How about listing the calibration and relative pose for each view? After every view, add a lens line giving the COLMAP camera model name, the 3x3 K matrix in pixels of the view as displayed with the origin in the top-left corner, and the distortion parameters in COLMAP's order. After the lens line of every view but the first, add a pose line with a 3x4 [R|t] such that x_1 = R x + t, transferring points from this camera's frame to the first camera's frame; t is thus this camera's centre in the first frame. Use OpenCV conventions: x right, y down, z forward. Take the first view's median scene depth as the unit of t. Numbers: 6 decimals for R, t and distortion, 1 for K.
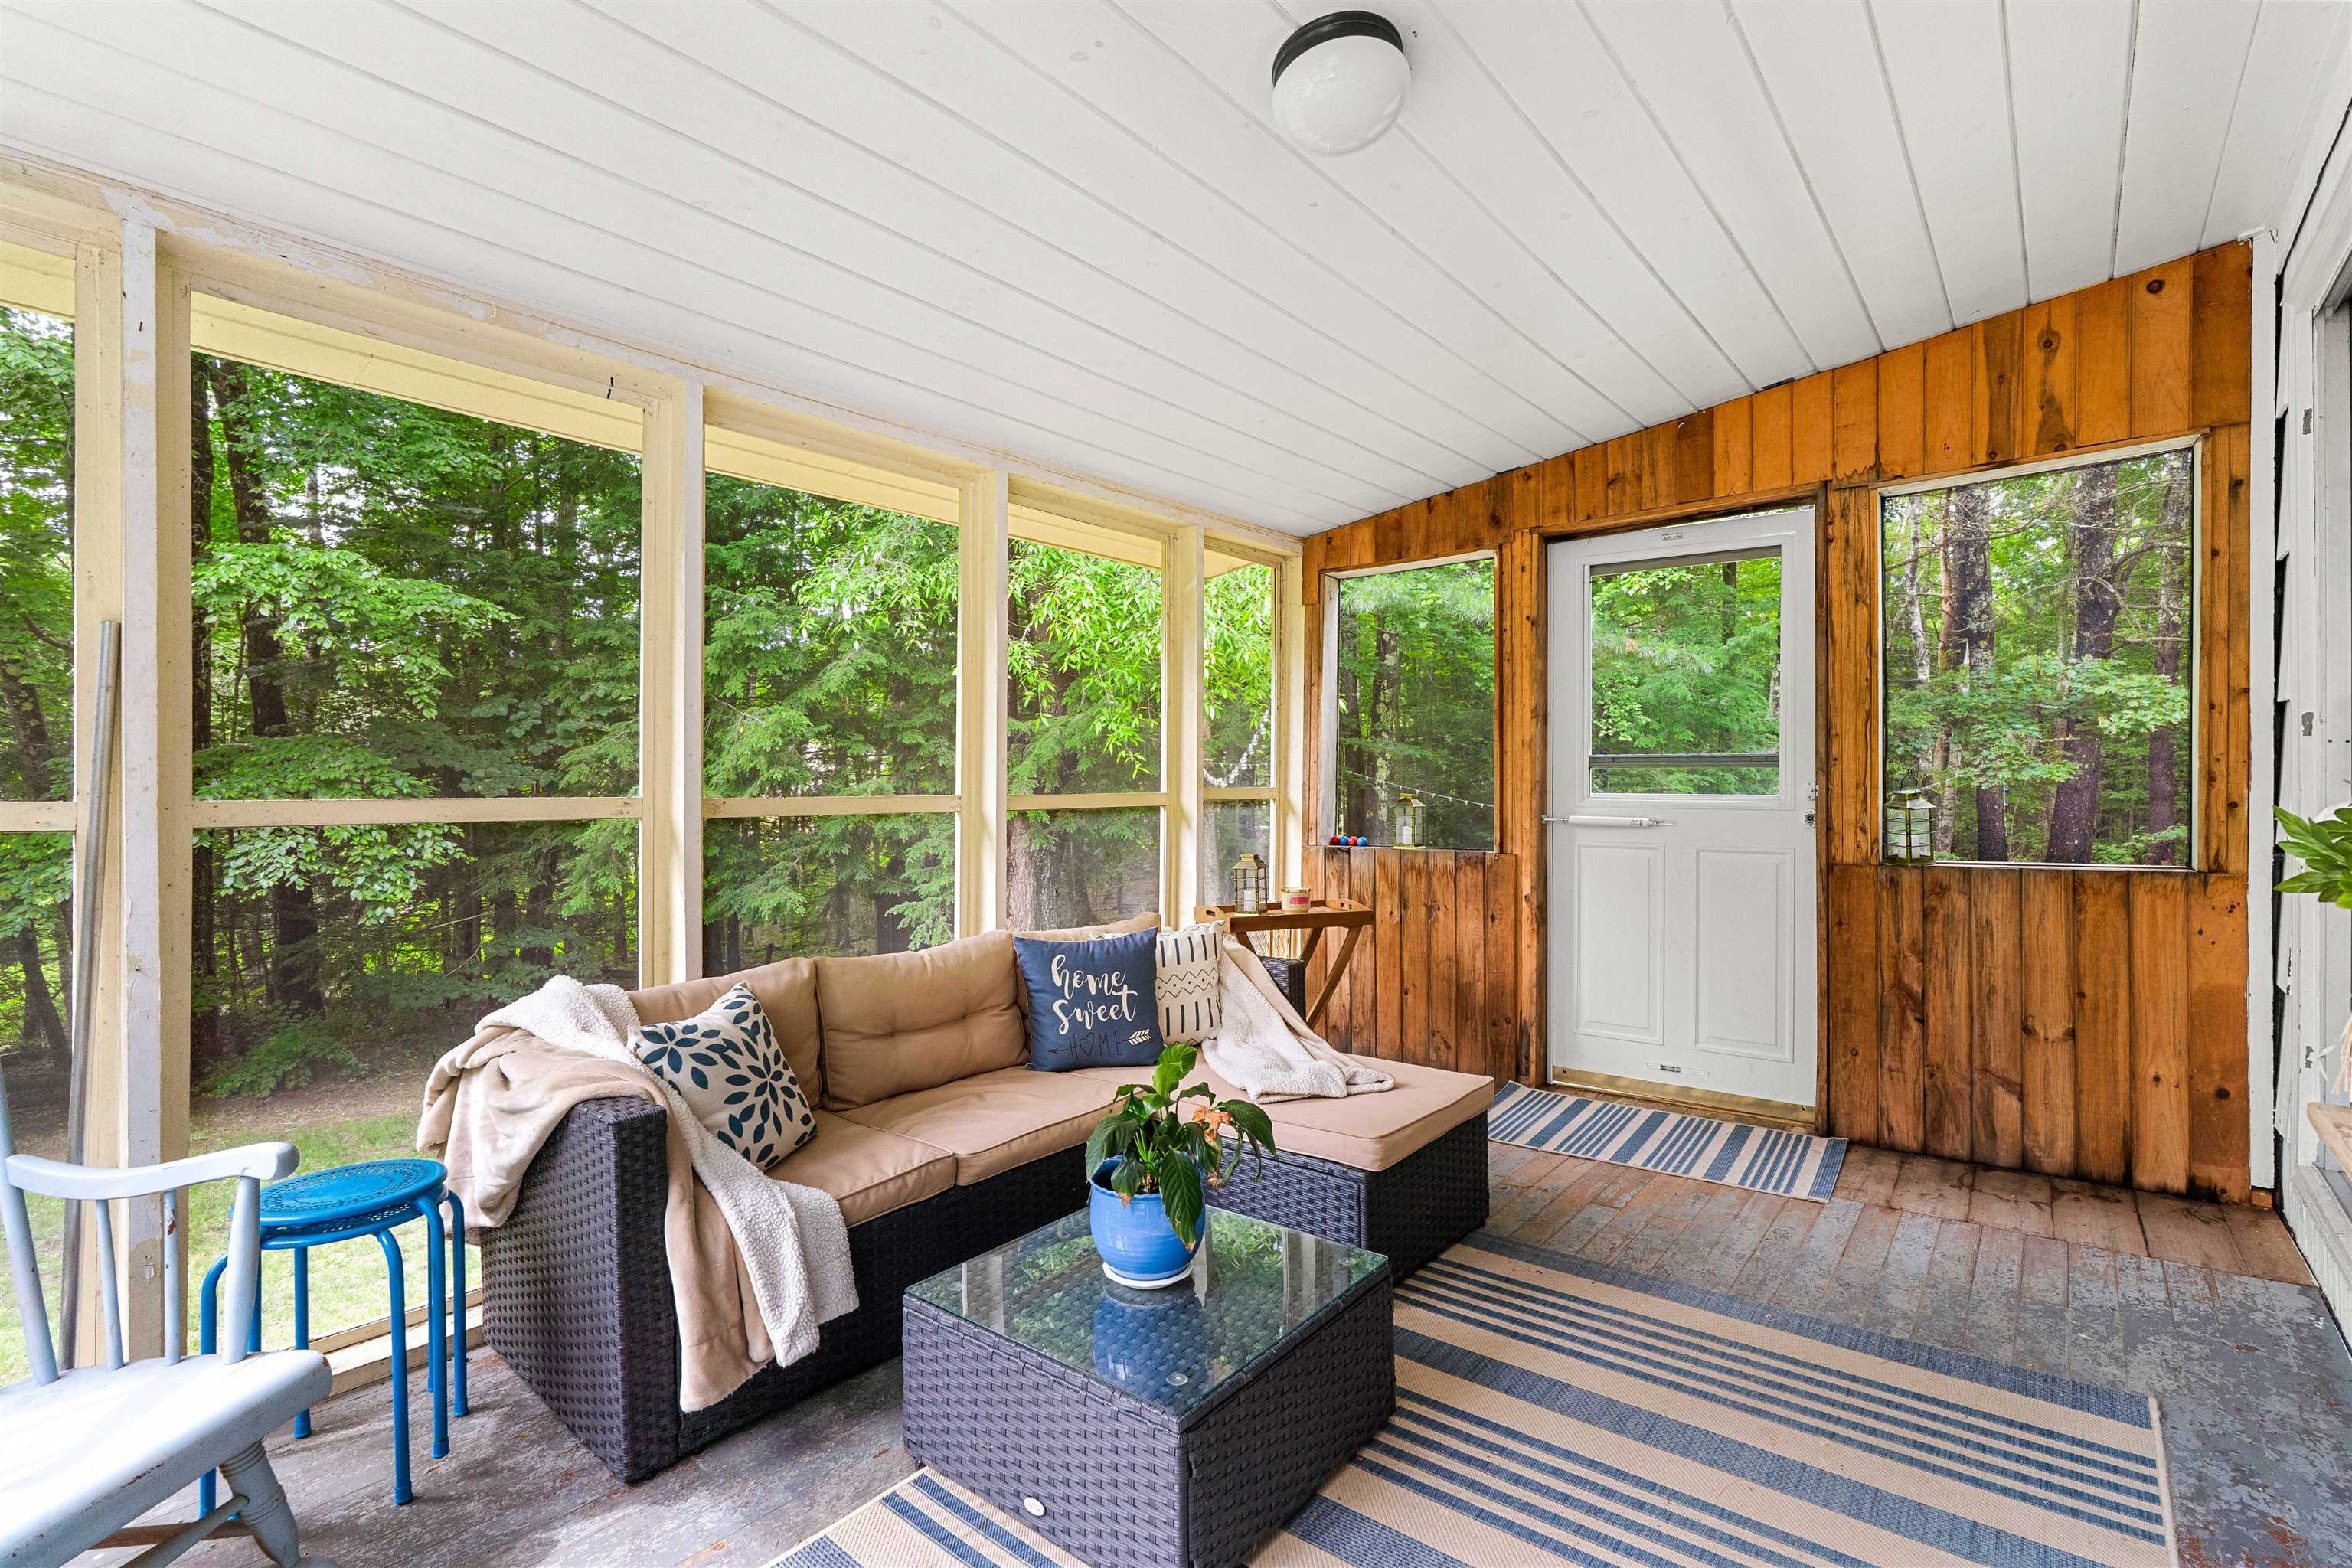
lens RADIAL K [[1061.3, 0, 1188.6], [0, 1061.3, 780.8], [0, 0, 1]] dist [-0.004070, 0.002235]
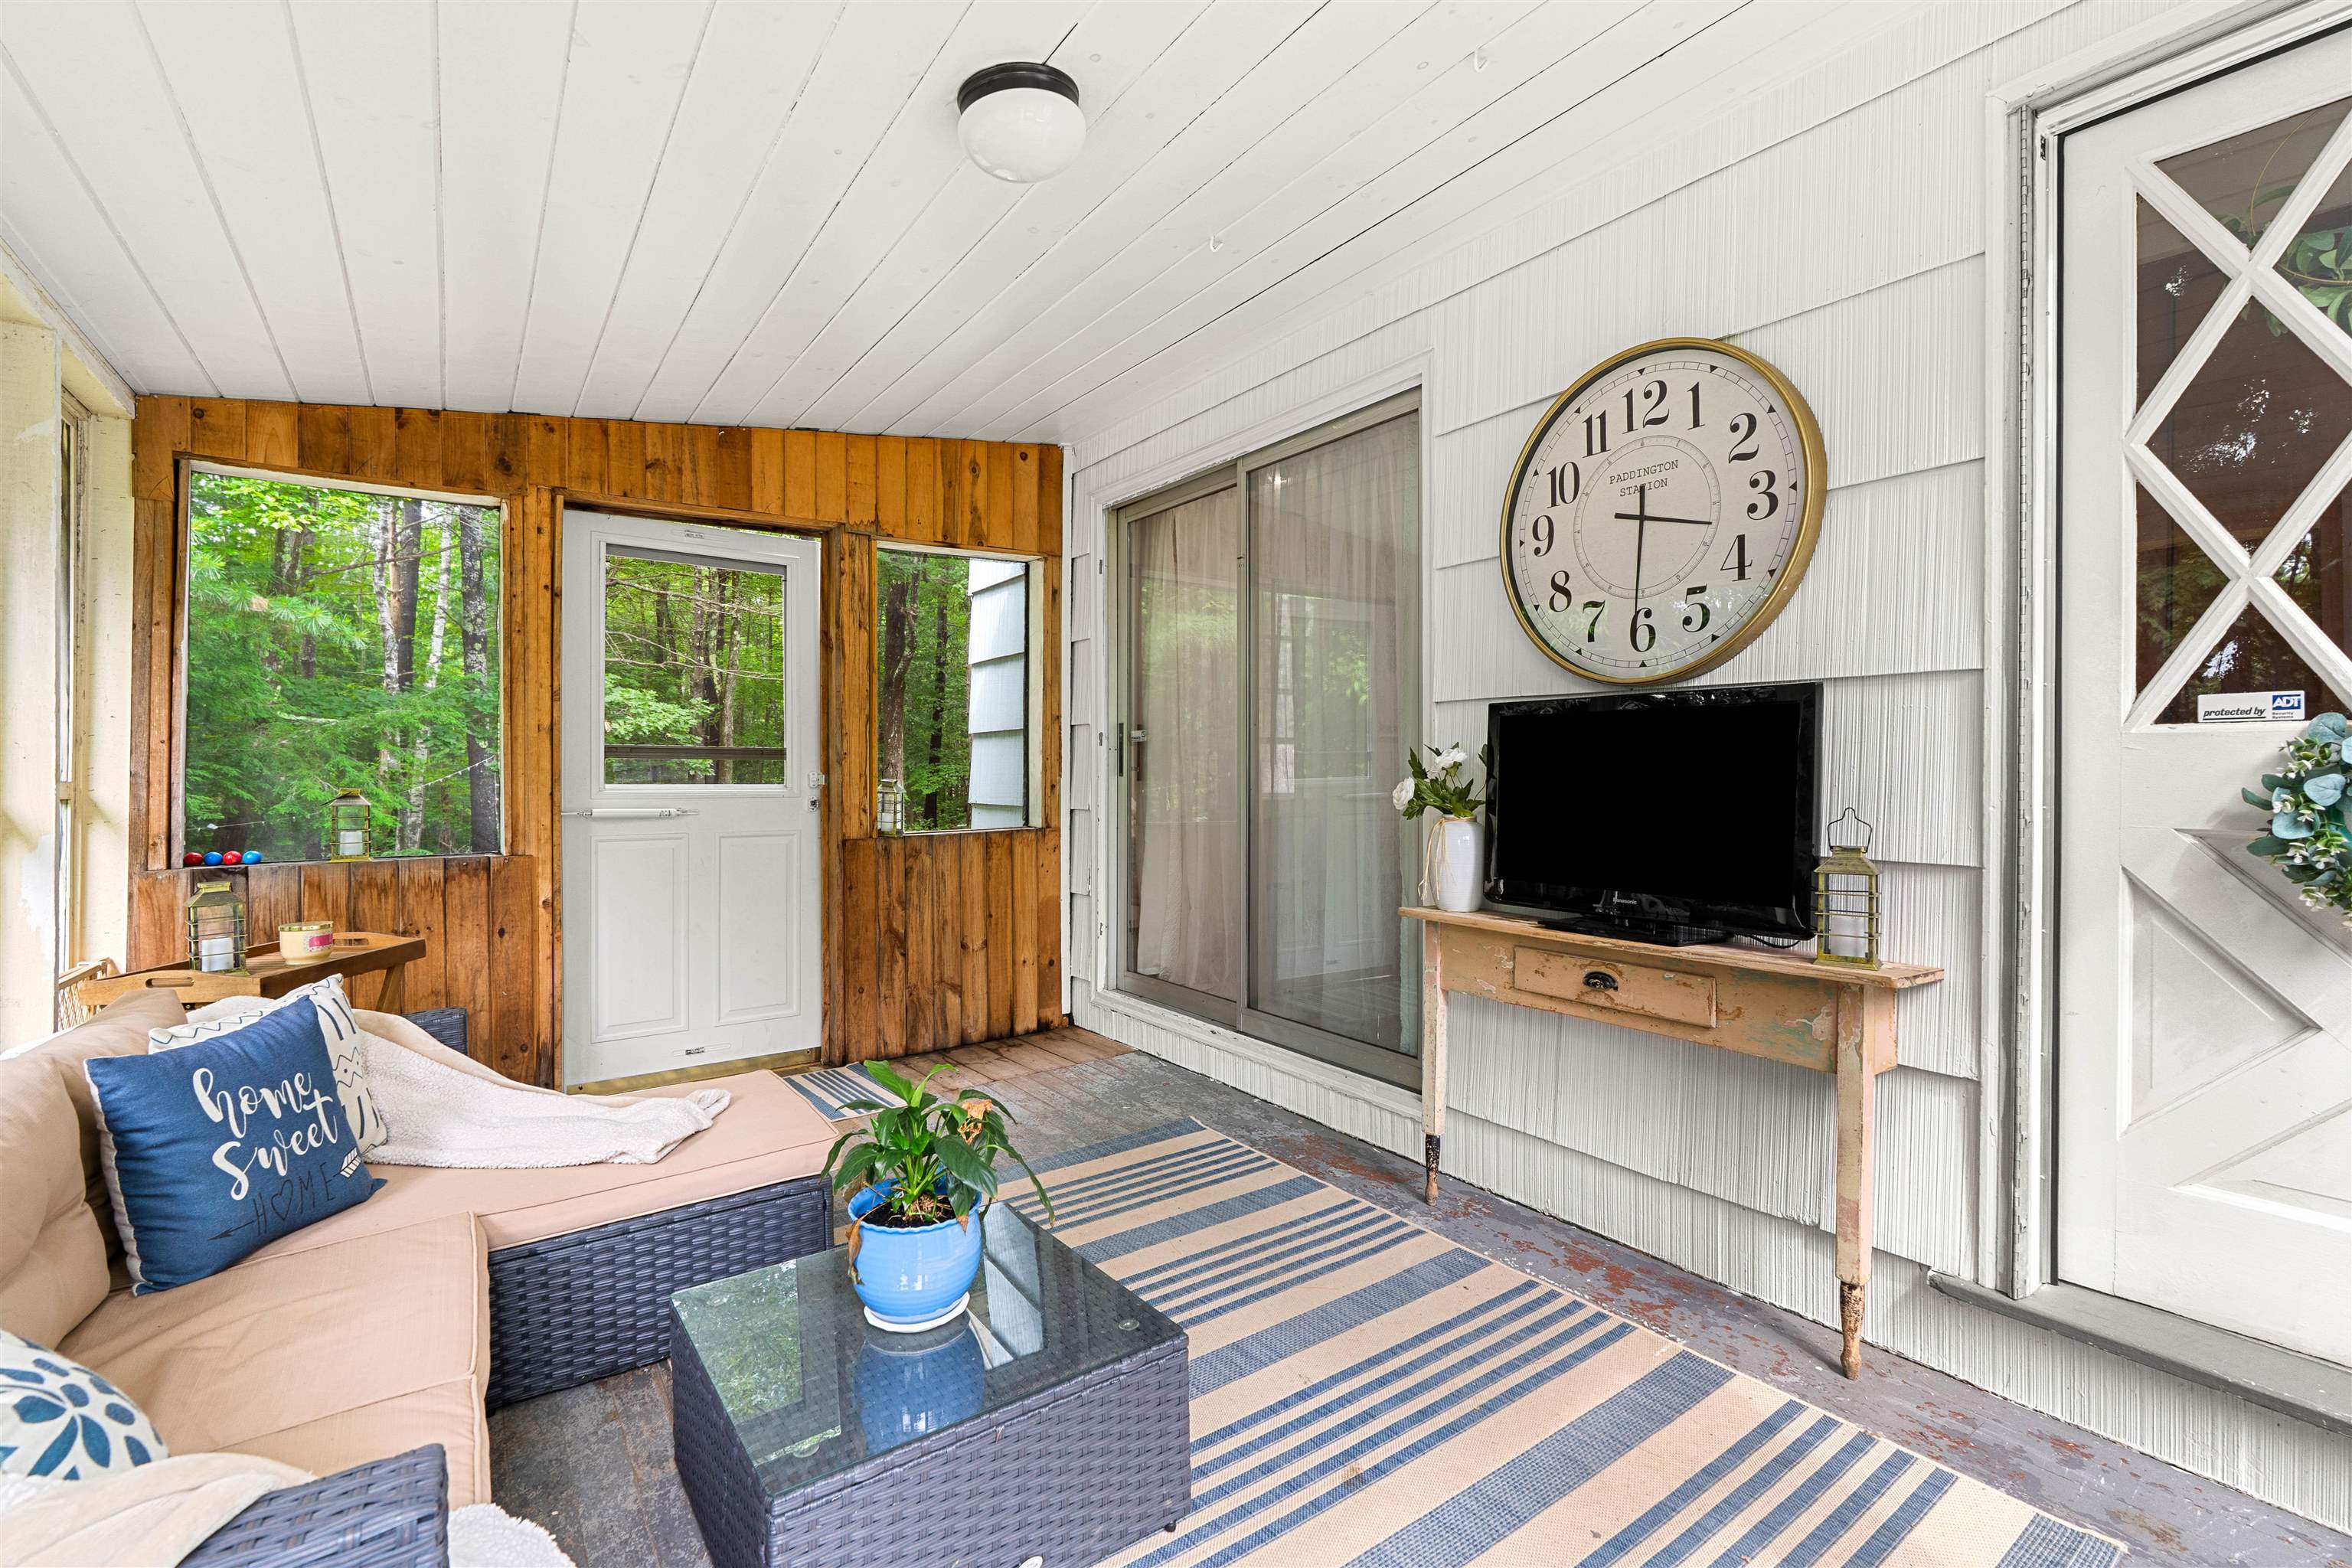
lens RADIAL K [[1061.3, 0, 1185.6], [0, 1061.3, 776.9], [0, 0, 1]] dist [-0.004070, 0.002235]
pose [[0.277996, -0.000941, 0.960582, -0.473154], [0.002030, 0.999998, 0.000392, 0.006856], [-0.960580, 0.001841, 0.277997, 0.300886]]
